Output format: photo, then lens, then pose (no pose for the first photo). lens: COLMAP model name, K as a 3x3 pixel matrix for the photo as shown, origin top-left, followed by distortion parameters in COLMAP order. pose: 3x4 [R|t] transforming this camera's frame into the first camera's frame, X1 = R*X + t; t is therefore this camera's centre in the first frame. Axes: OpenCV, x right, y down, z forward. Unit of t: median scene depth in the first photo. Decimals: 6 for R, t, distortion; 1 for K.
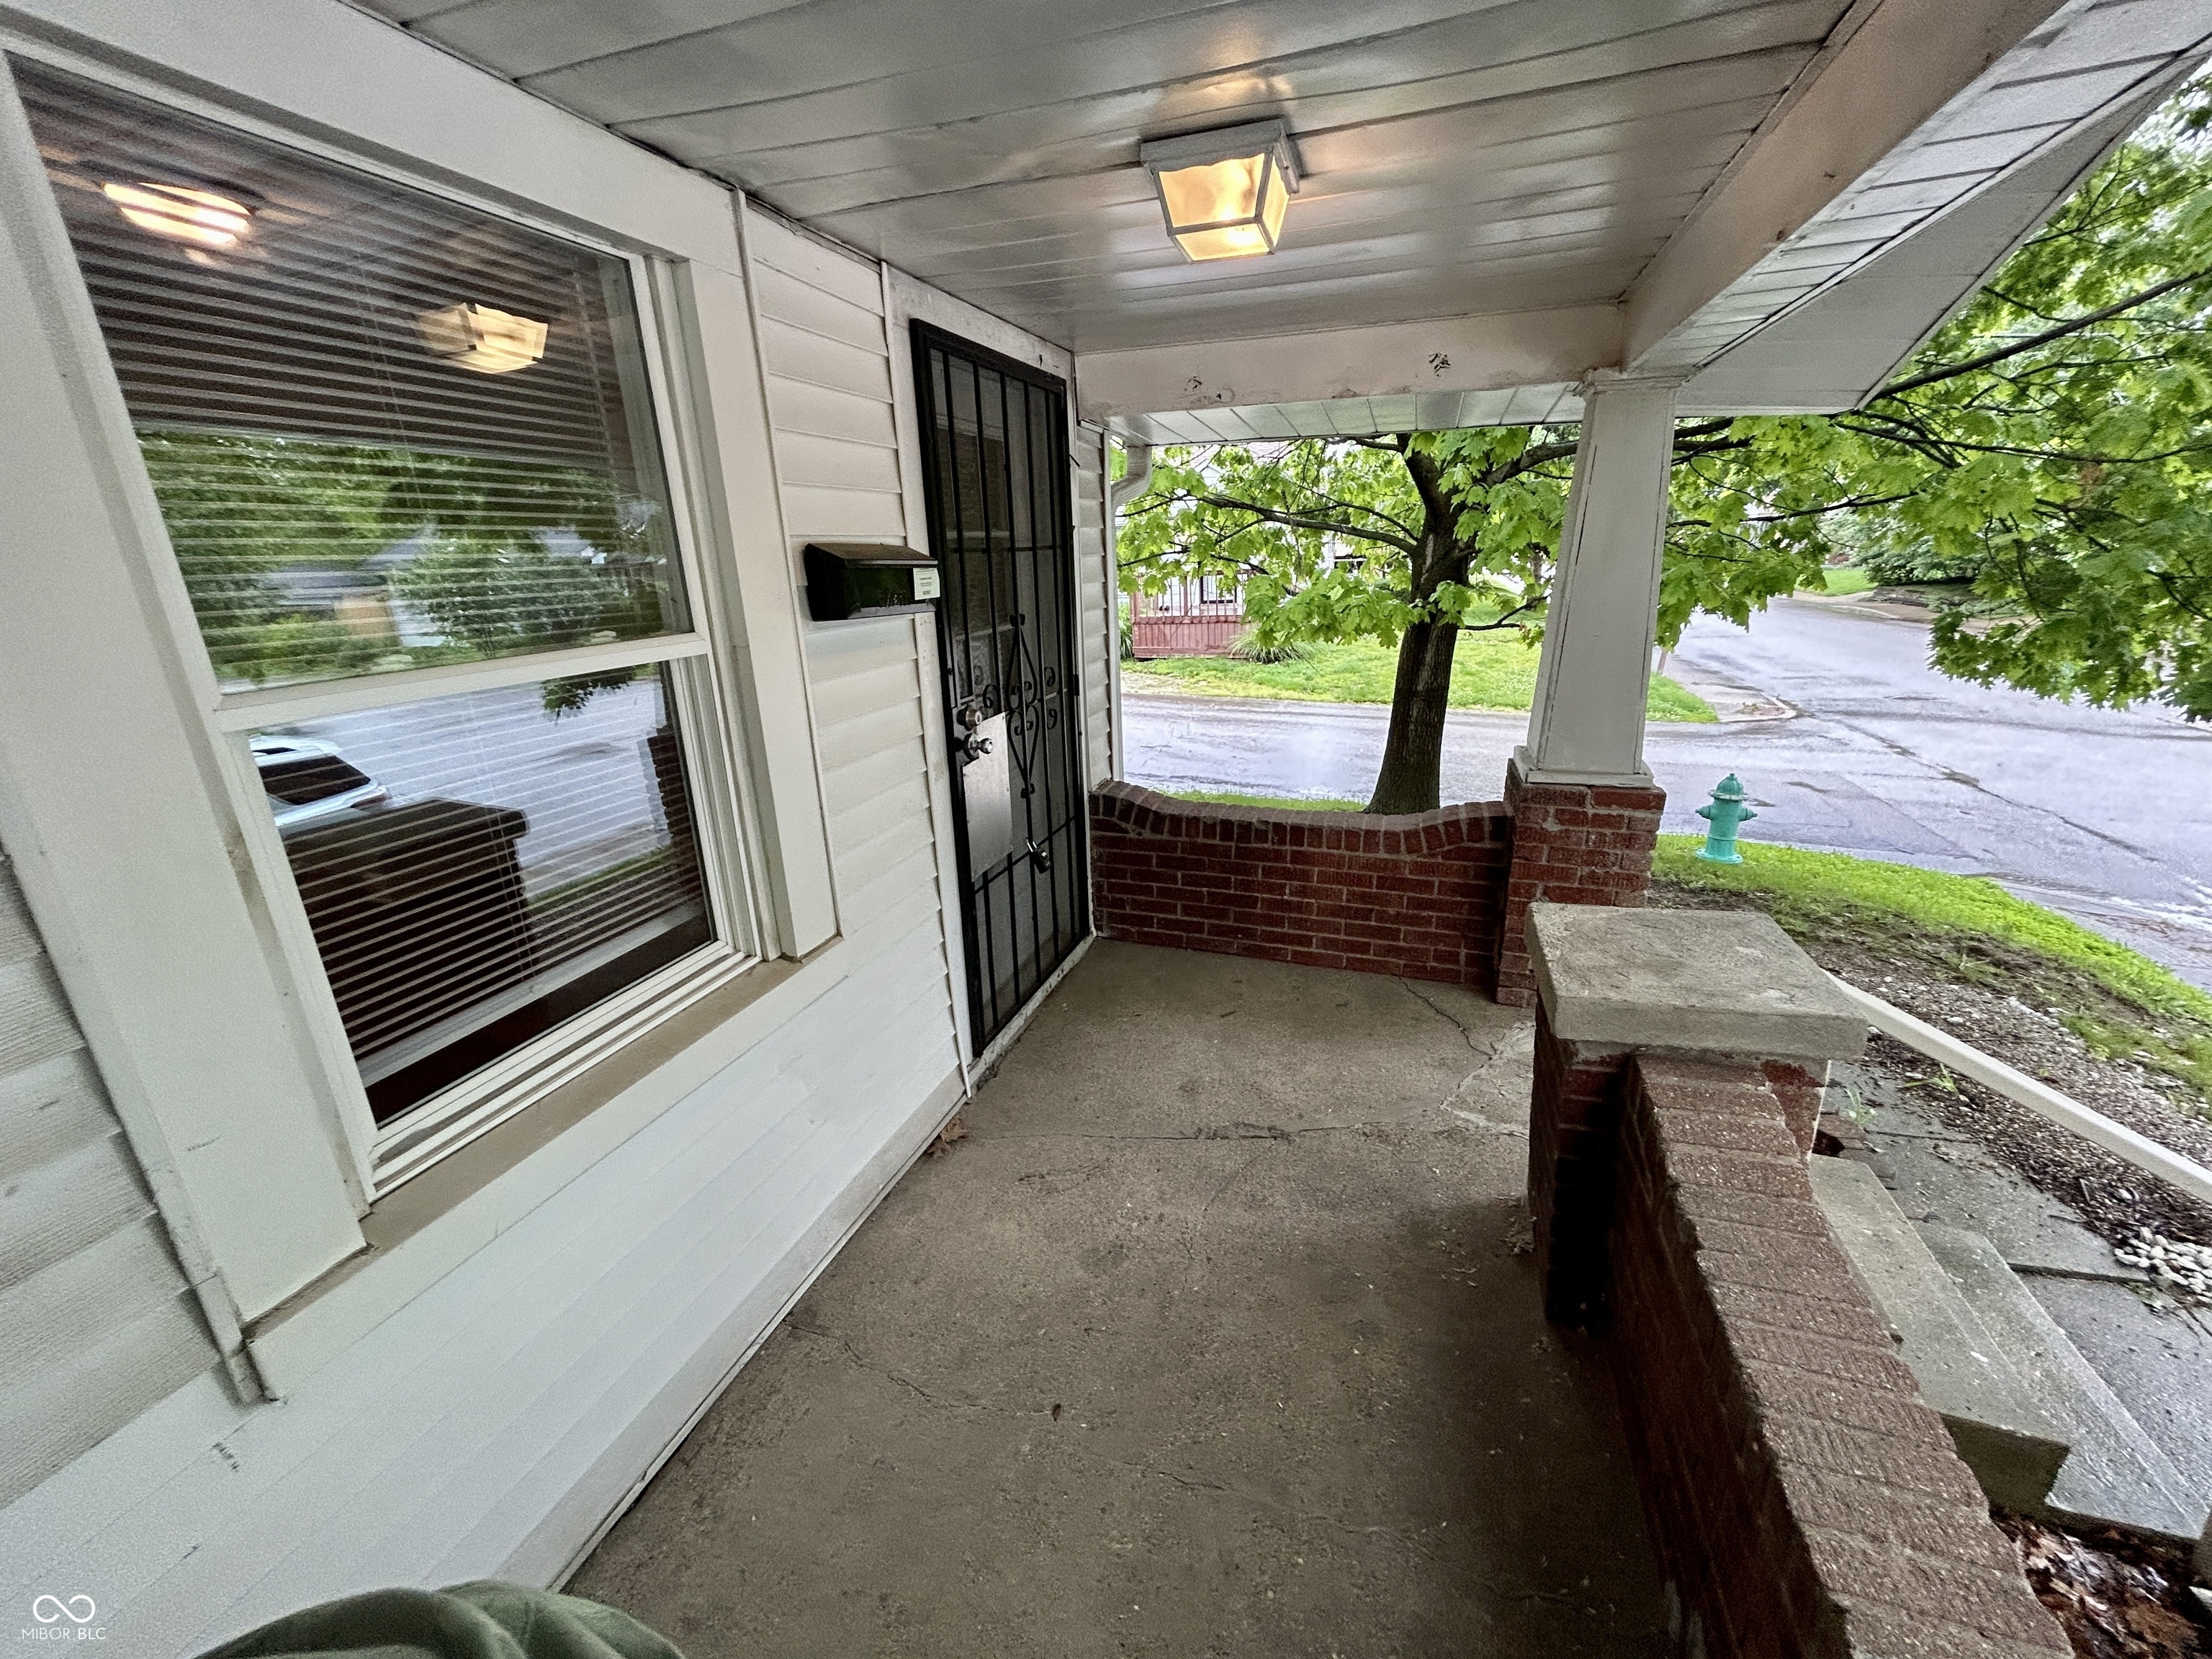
lens RADIAL K [[902.5, 0, 1102.6], [0, 902.5, 829.1], [0, 0, 1]] dist [0.013843, 0.000522]
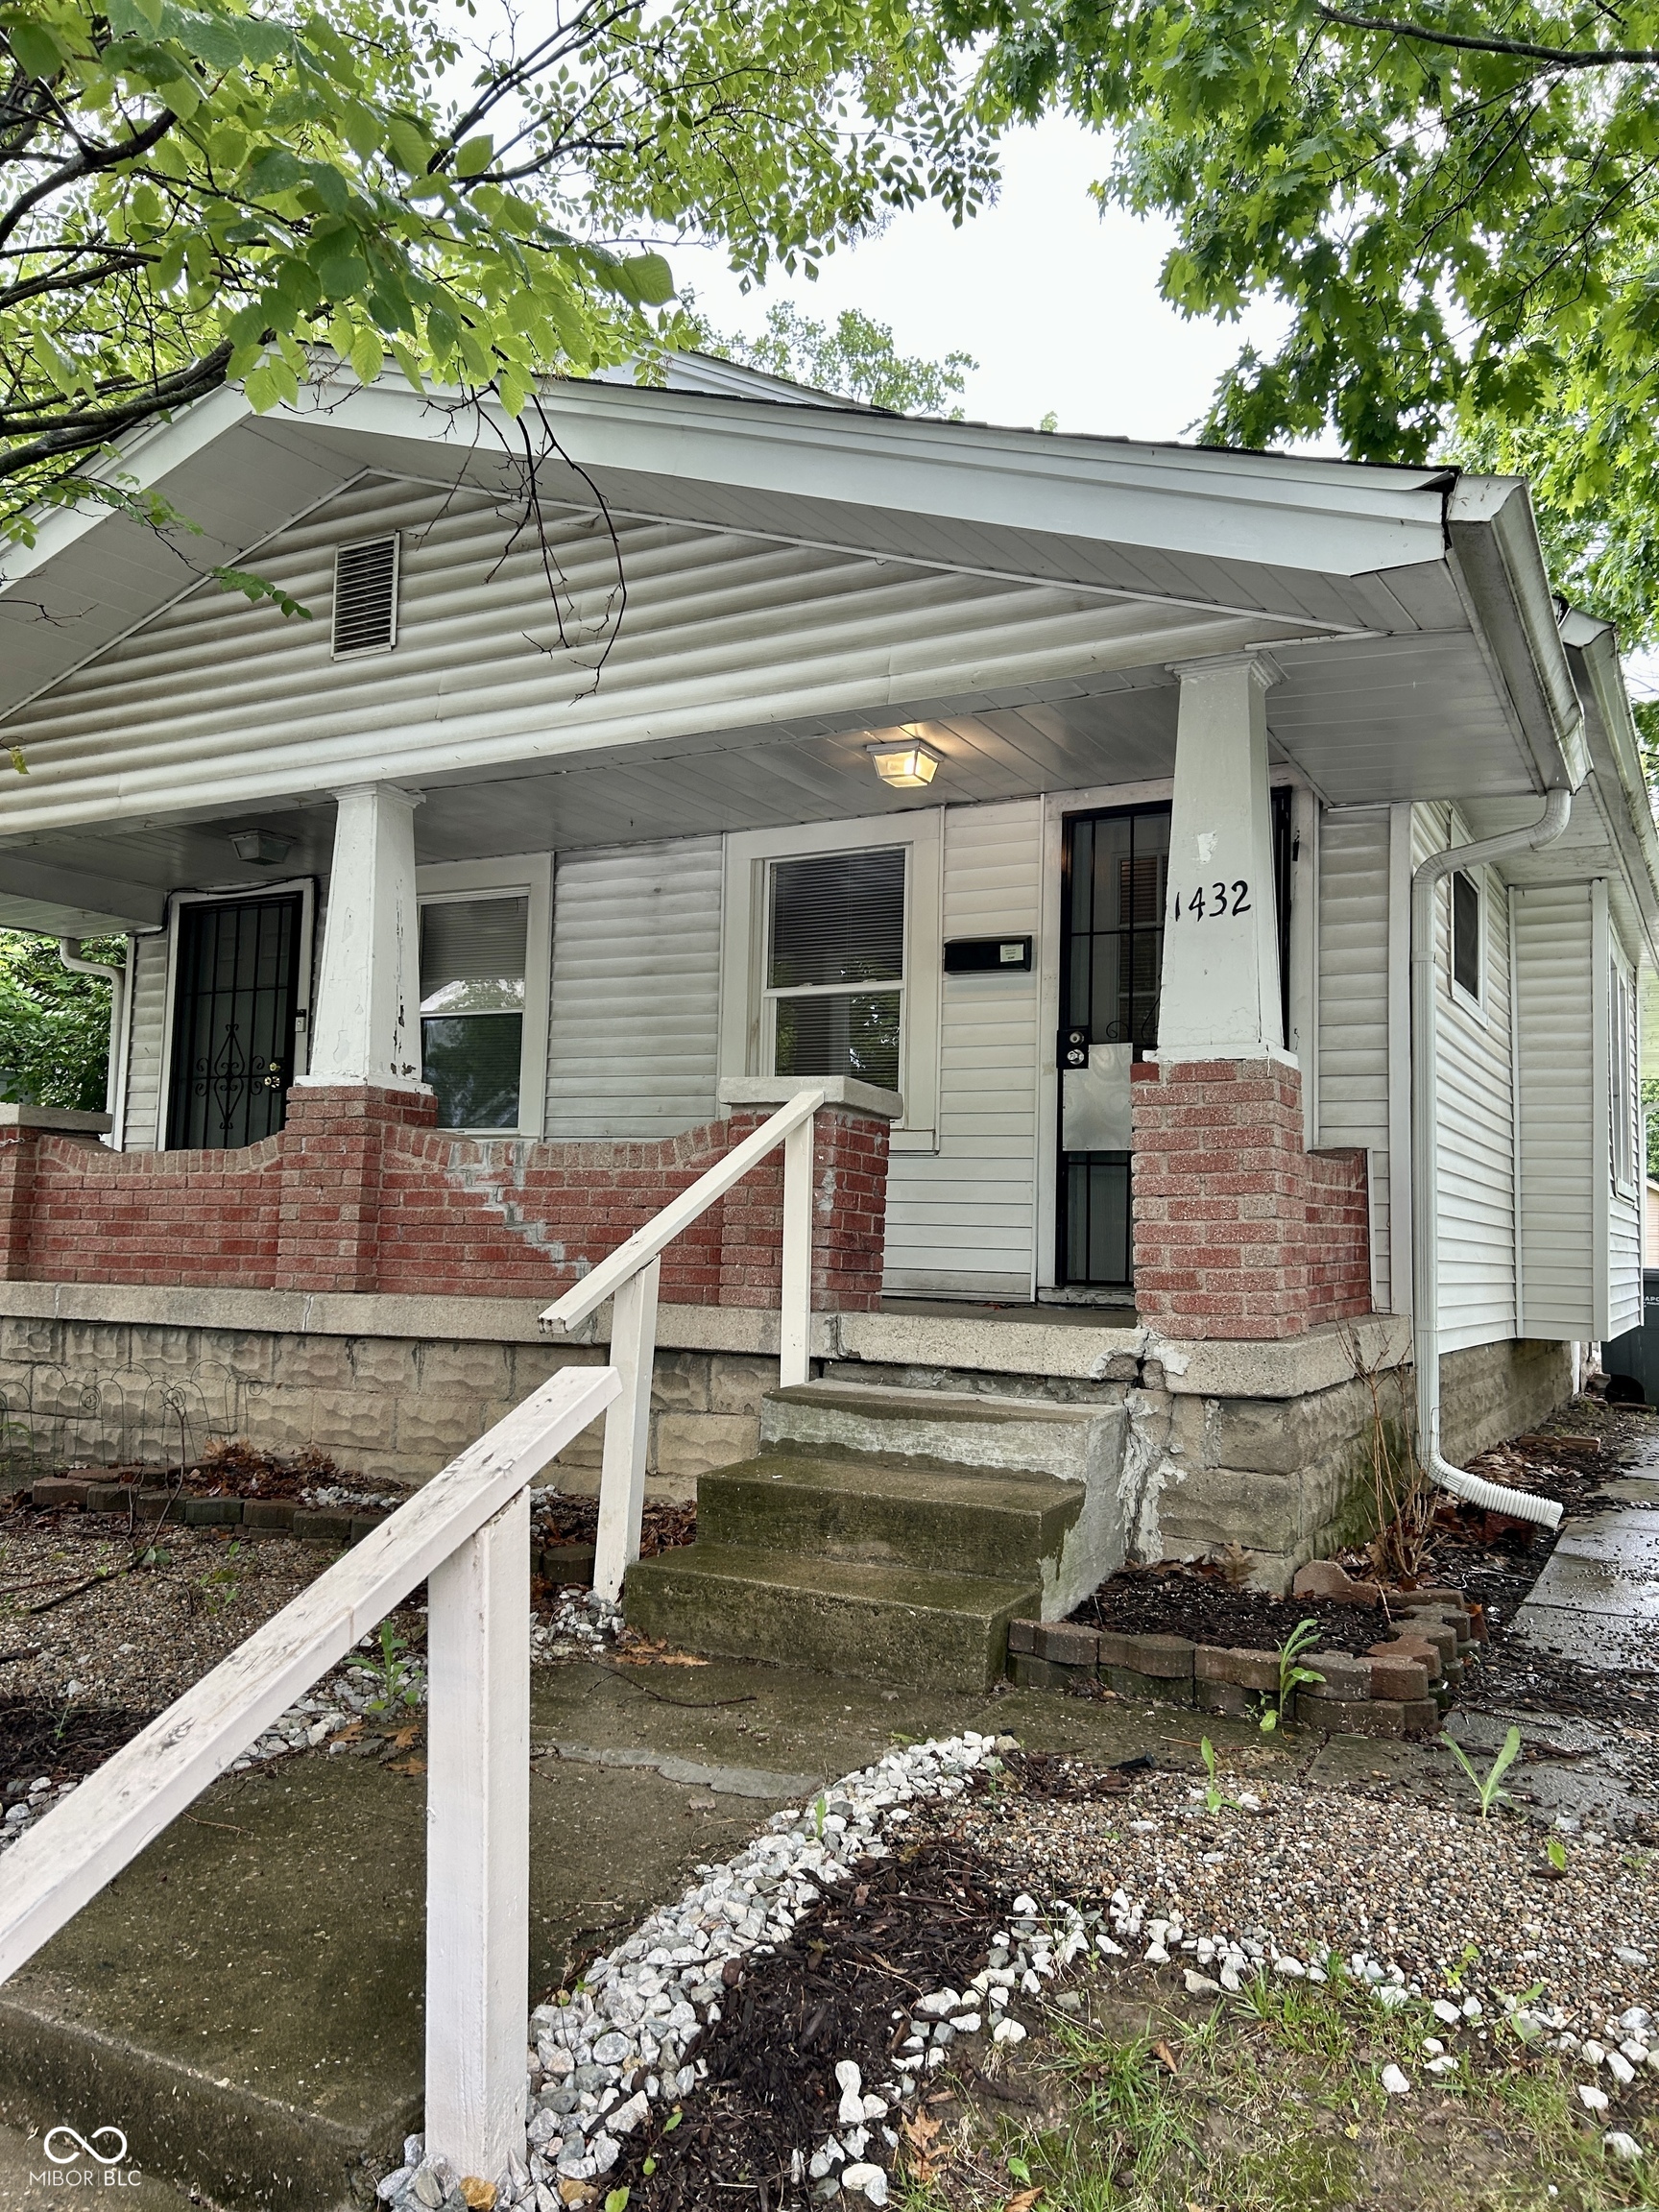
lens RADIAL K [[1645.2, 0, 816.7], [0, 1645.2, 1114.3], [0, 0, 1]] dist [0.137045, -0.211986]
pose [[-0.169199, -0.059425, -0.983789, 1.999430], [-0.321849, 0.946789, -0.001836, 0.103589], [0.931550, 0.316321, -0.179321, 0.870857]]
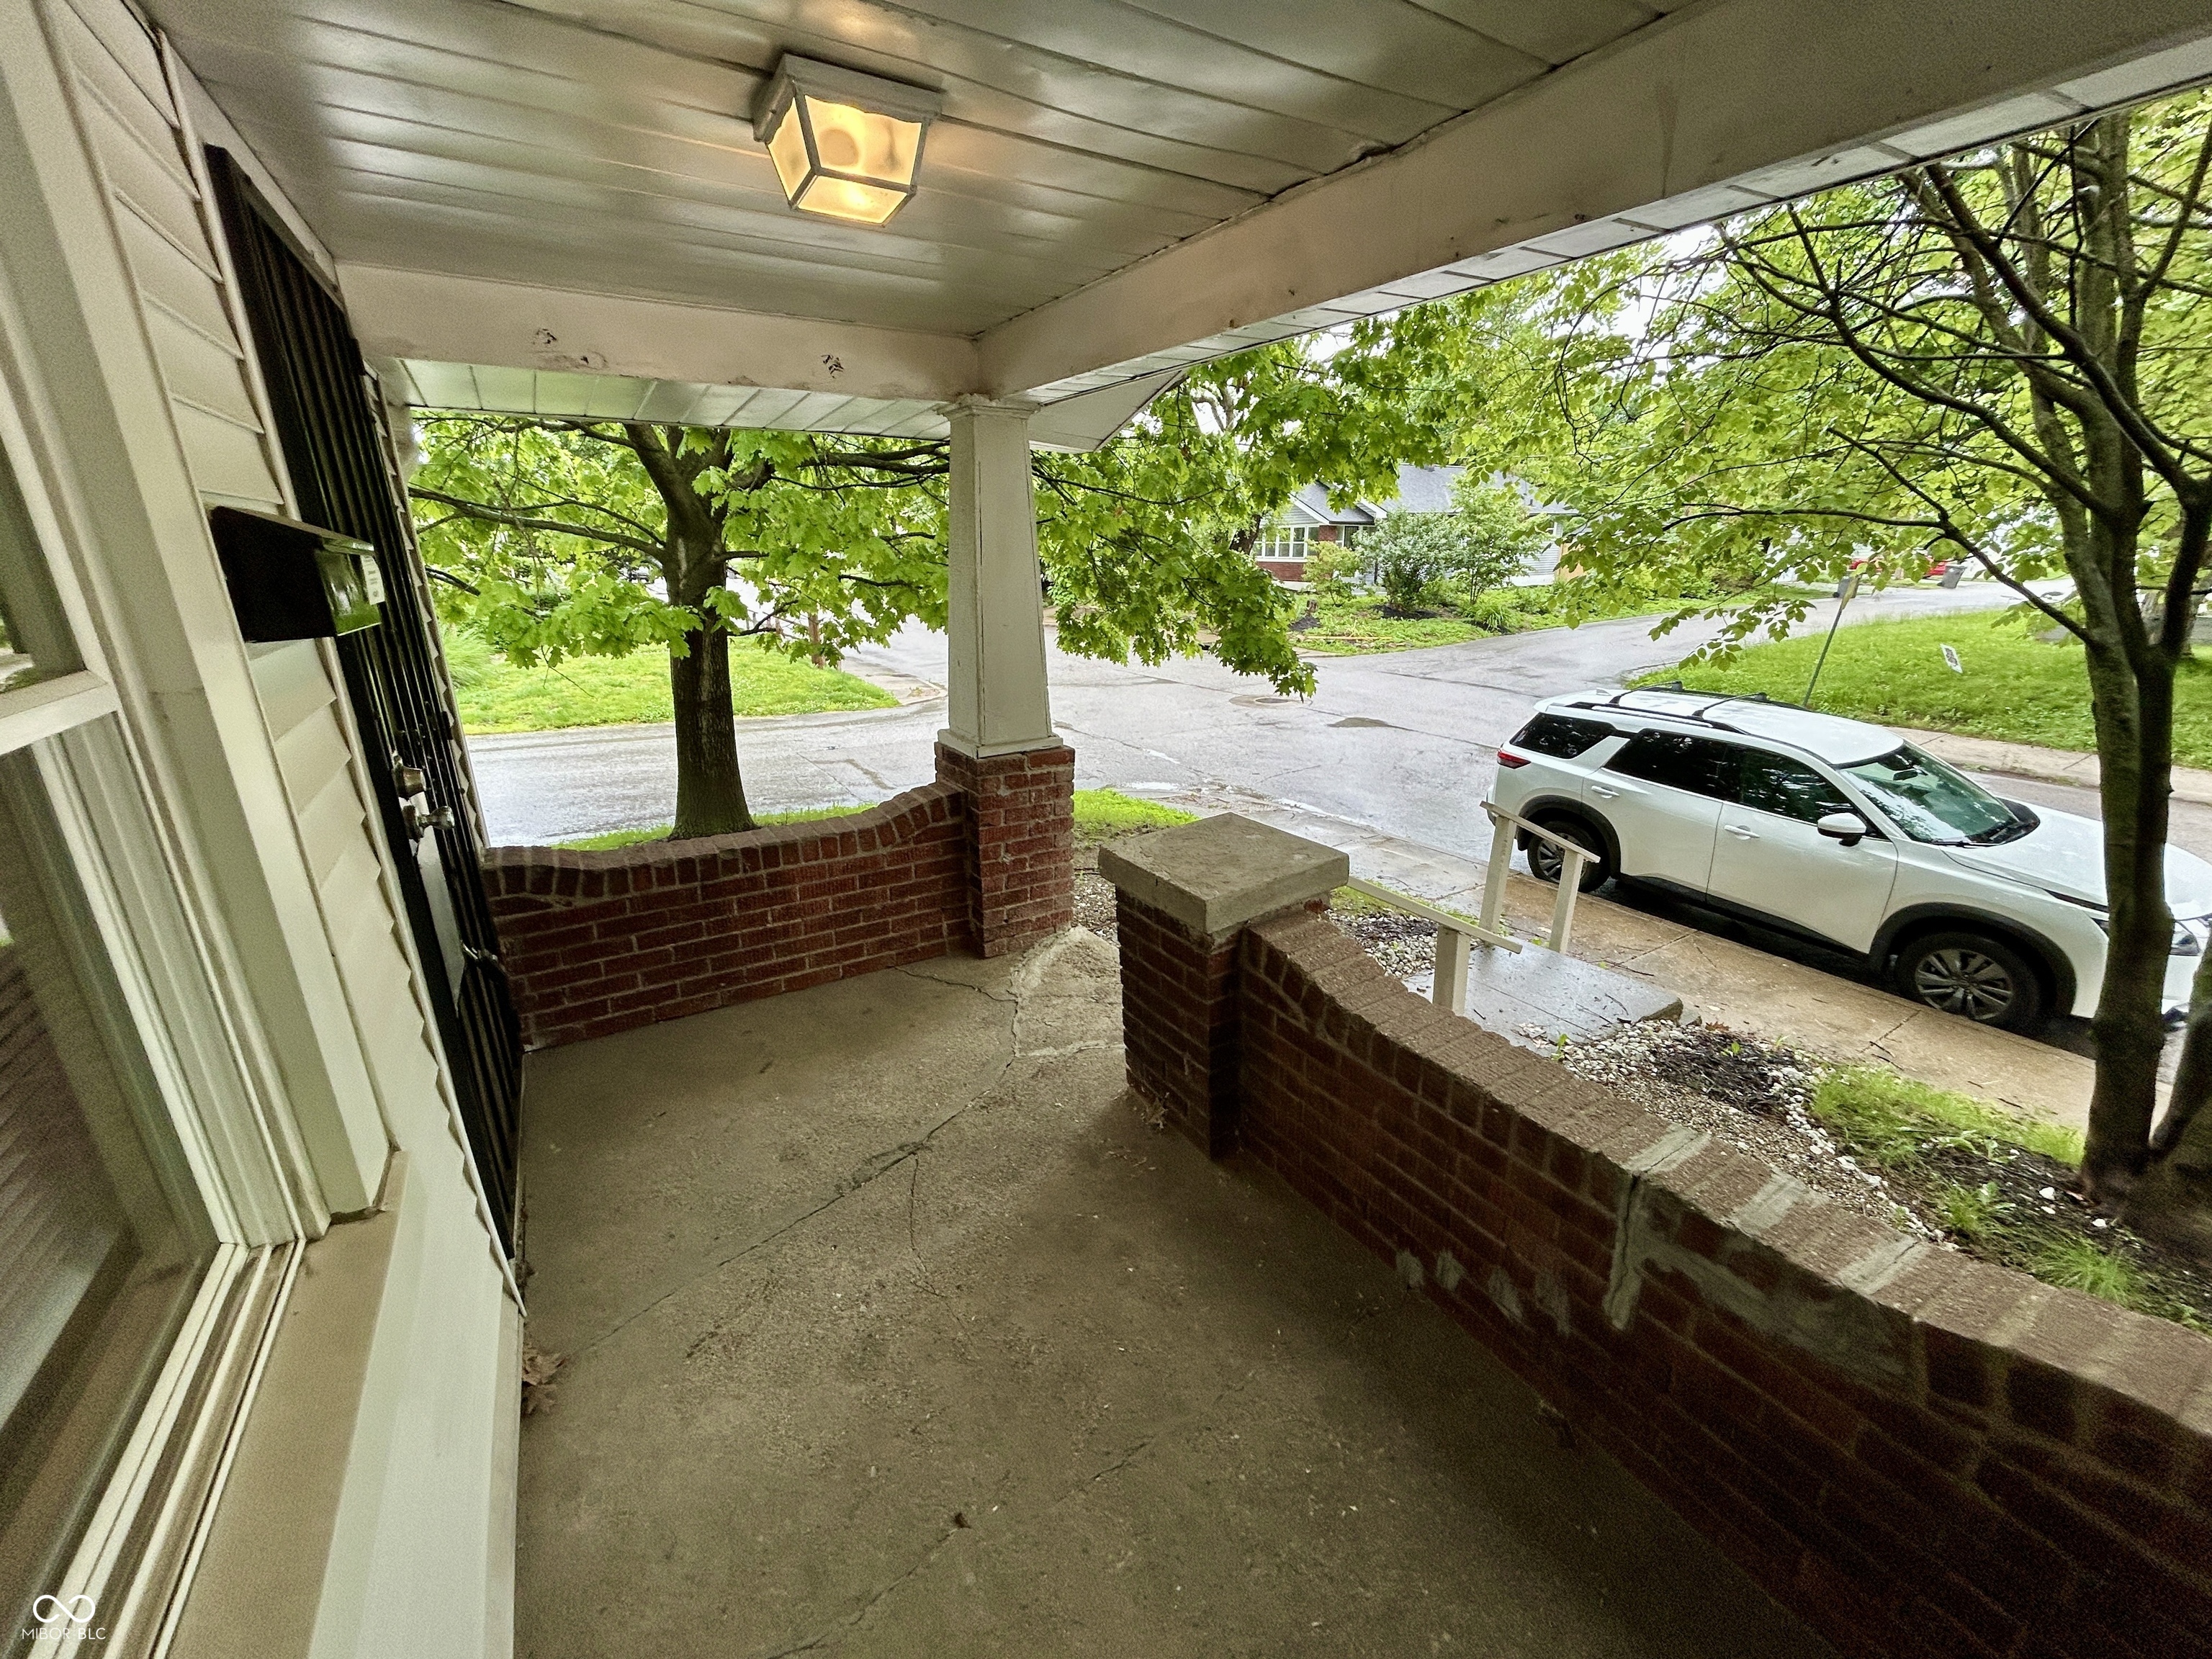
lens RADIAL K [[902.5, 0, 1102.6], [0, 902.5, 829.1], [0, 0, 1]] dist [0.013843, 0.000522]
pose [[0.638709, -0.210843, 0.739997, -0.249850], [0.219092, 0.971748, 0.087772, -0.027129], [-0.737597, 0.106067, 0.666859, 0.131456]]
